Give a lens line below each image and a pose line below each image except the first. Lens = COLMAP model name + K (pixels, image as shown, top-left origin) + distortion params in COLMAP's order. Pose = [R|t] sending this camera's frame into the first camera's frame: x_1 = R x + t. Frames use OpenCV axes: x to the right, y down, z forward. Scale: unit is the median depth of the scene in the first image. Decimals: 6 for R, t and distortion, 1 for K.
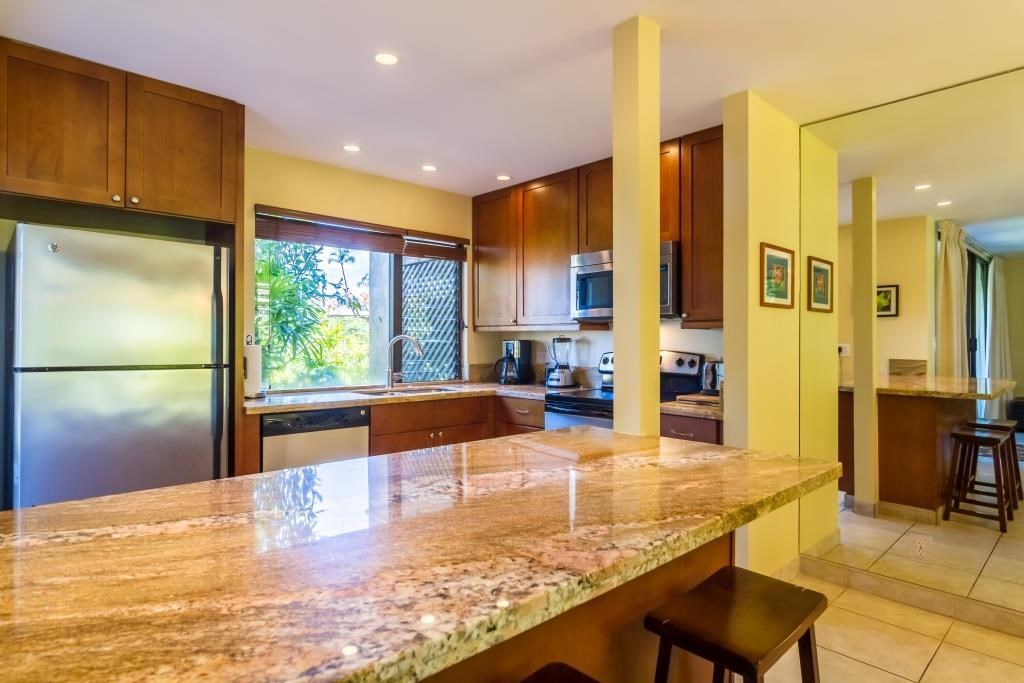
lens RADIAL K [[560.2, 0, 512.0], [0, 560.2, 341.5], [0, 0, 1]] dist [0.001570, 0.000268]
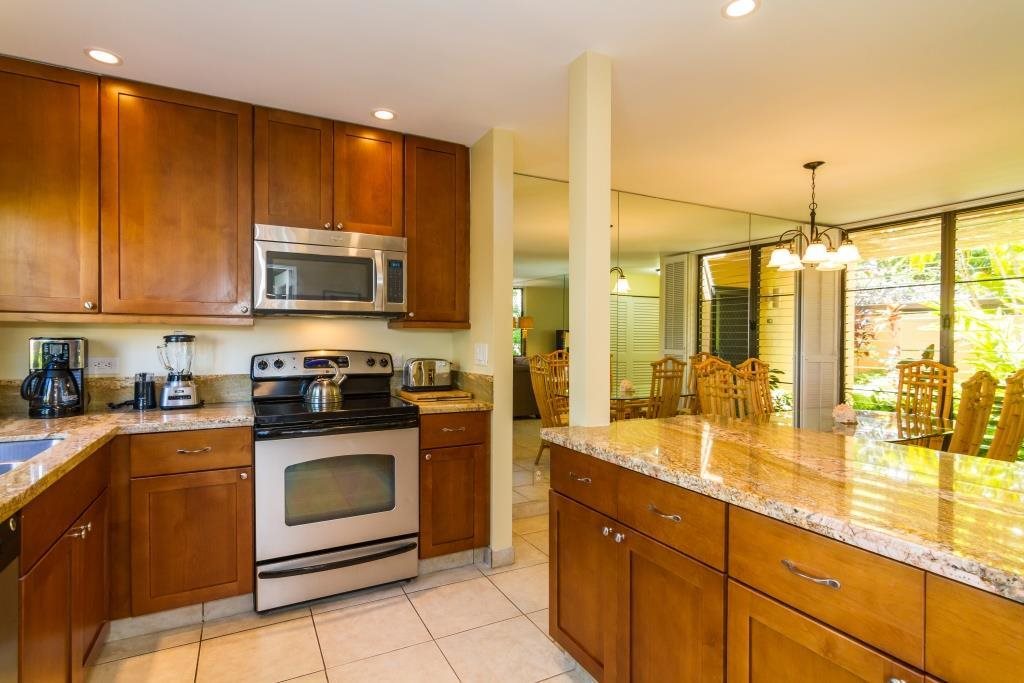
lens RADIAL K [[515.3, 0, 512.0], [0, 515.3, 341.5], [0, 0, 1]] dist [-0.002563, -0.000669]
pose [[0.268309, -0.006039, 0.963314, -0.447606], [-0.001459, 0.999977, 0.006676, -0.003926], [-0.963332, -0.003197, 0.268294, 0.489821]]
